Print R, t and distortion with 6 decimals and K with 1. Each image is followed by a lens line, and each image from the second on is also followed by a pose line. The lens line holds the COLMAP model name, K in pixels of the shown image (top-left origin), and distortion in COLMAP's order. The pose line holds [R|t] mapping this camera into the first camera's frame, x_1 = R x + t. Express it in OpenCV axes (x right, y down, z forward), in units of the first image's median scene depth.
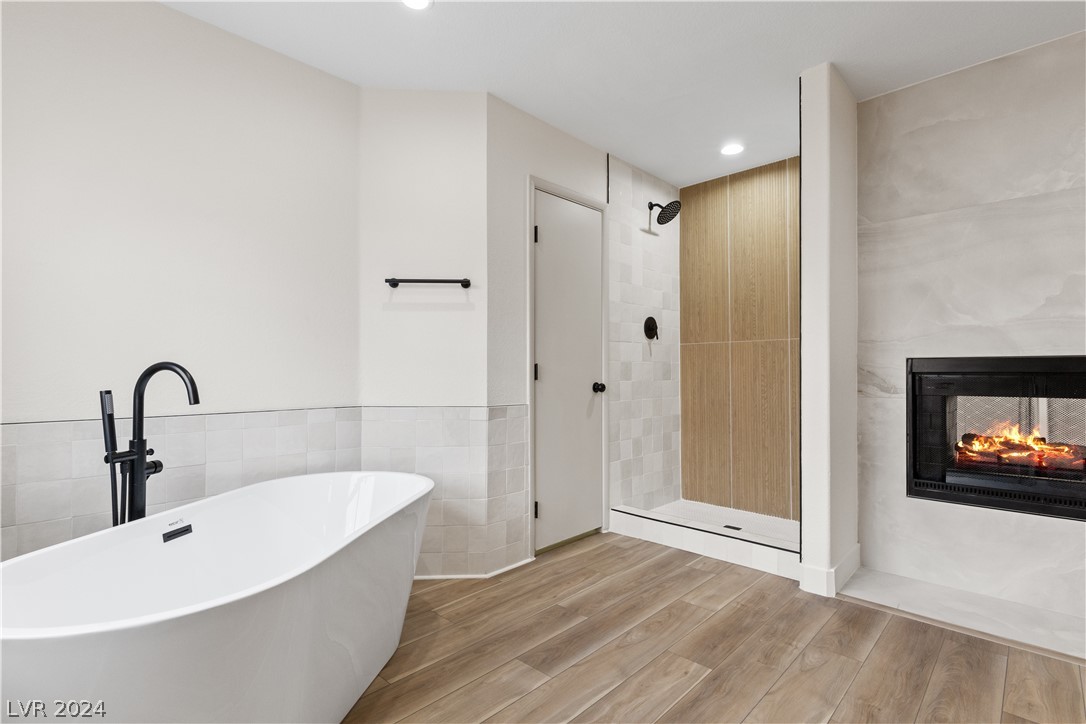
lens RADIAL K [[504.3, 0, 578.7], [0, 504.3, 367.6], [0, 0, 1]] dist [0.007668, -0.001574]
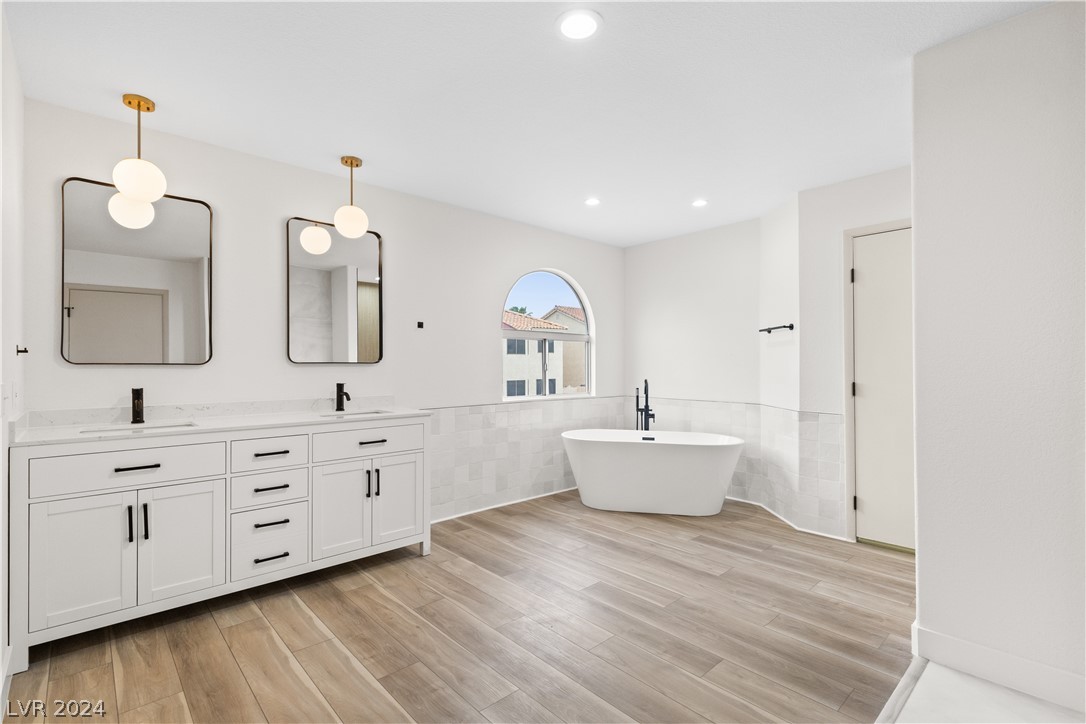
lens RADIAL K [[504.3, 0, 545.5], [0, 504.3, 363.4], [0, 0, 1]] dist [0.007668, -0.001574]
pose [[-0.061038, -0.005137, -0.998122, 1.530405], [0.004641, 0.999974, -0.005430, -0.064524], [0.998125, -0.004964, -0.061012, 0.432483]]
